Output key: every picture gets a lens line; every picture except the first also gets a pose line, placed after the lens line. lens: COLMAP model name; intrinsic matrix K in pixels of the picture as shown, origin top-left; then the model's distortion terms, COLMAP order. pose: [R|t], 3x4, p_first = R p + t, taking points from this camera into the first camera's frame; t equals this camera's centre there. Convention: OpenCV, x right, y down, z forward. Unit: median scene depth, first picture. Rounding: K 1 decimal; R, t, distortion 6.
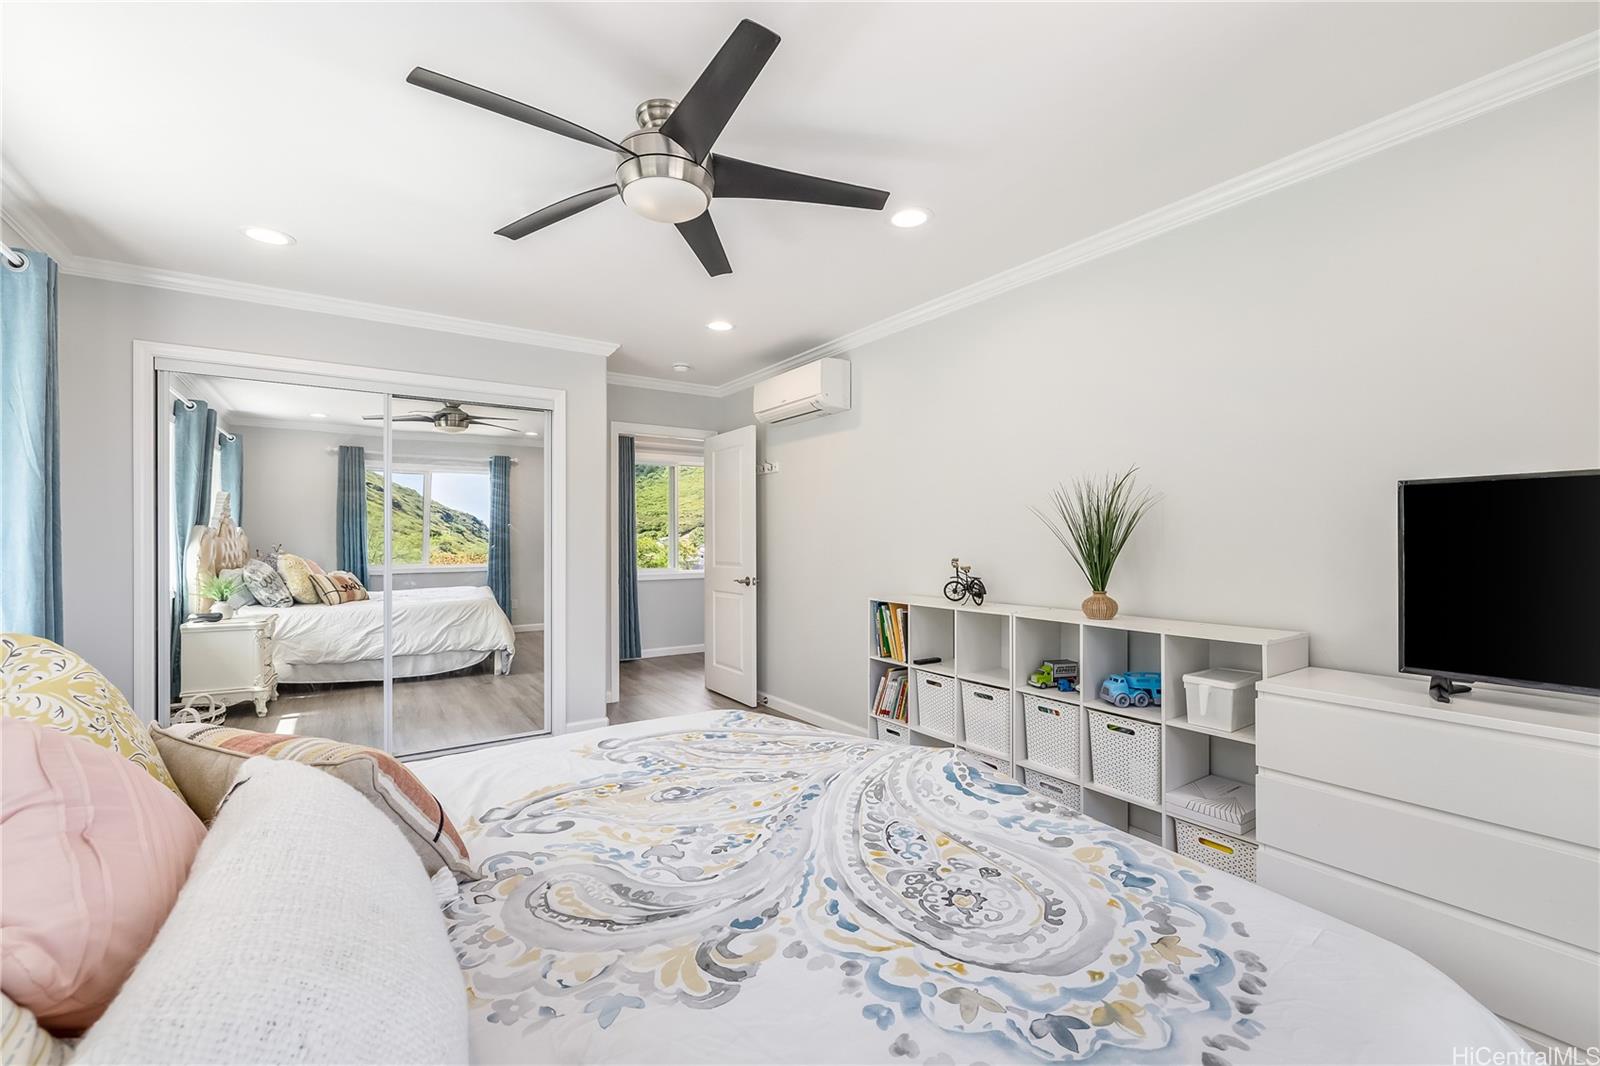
lens RADIAL K [[683.6, 0, 800.0], [0, 683.6, 533.0], [0, 0, 1]] dist [0.000661, 0.000007]
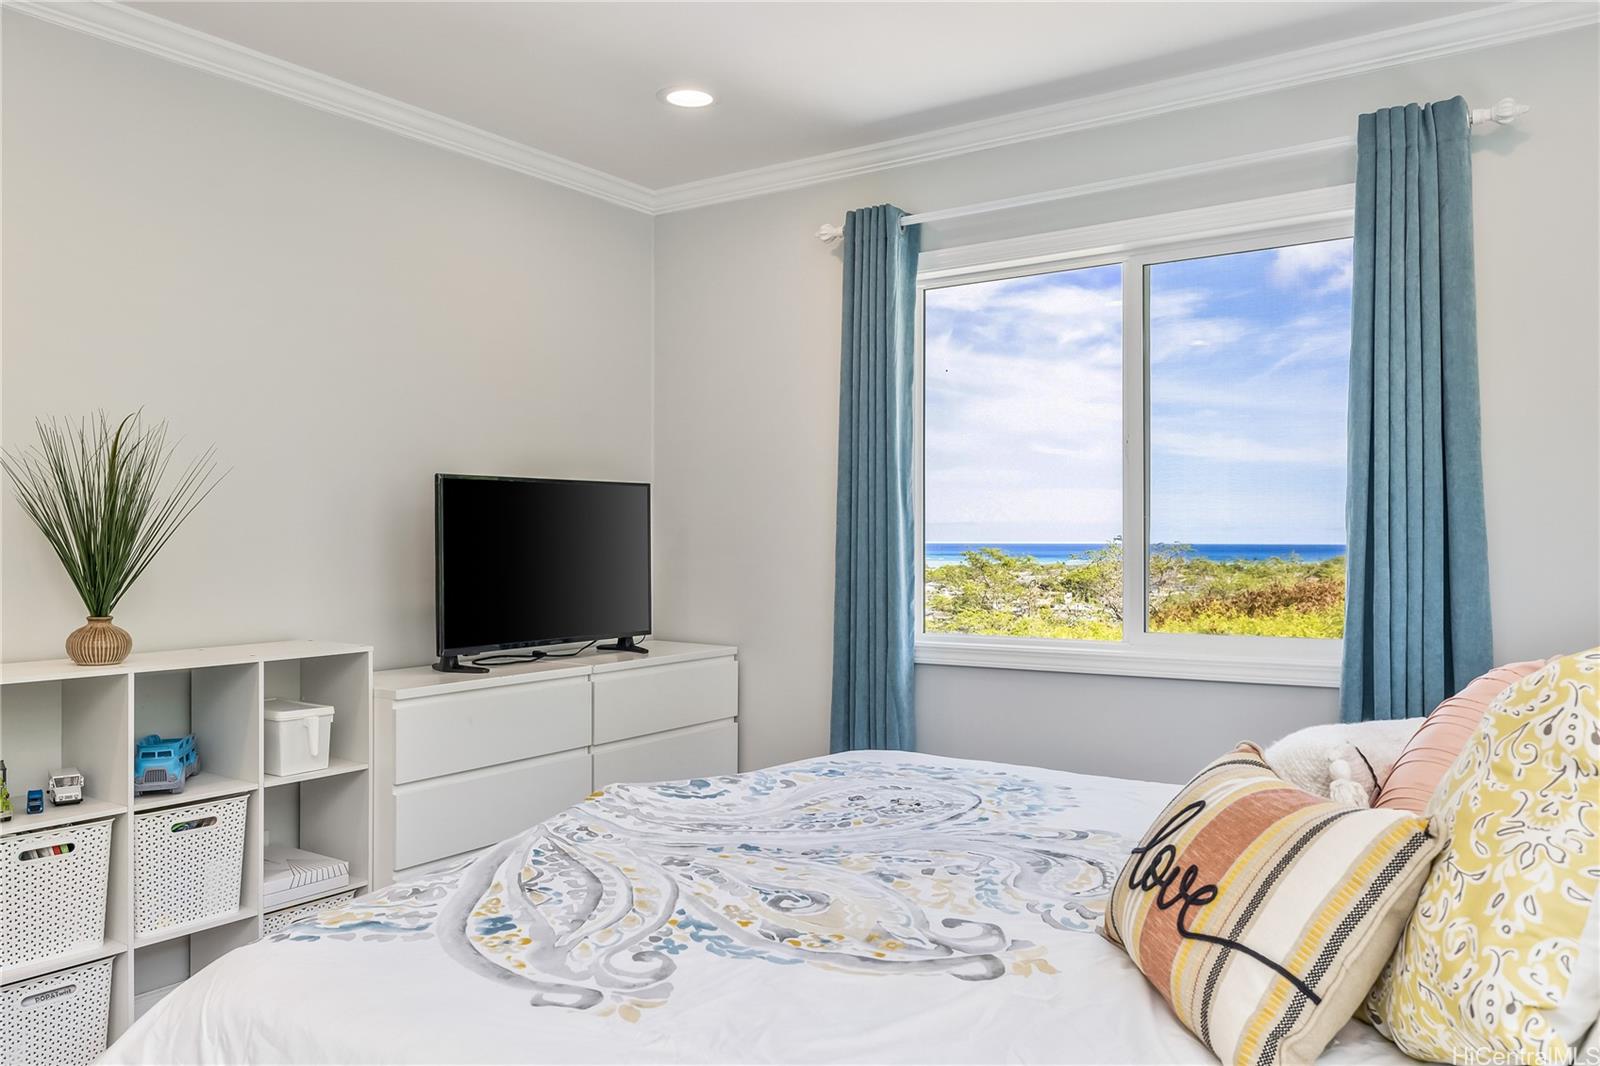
lens RADIAL K [[1220.4, 0, 800.0], [0, 1220.4, 533.0], [0, 0, 1]] dist [0.000132, 0.003661]
pose [[-0.363657, 0.001287, 0.931532, -1.057461], [-0.008433, 0.999954, -0.004674, 0.018468], [-0.931495, -0.009555, -0.363629, 1.159955]]
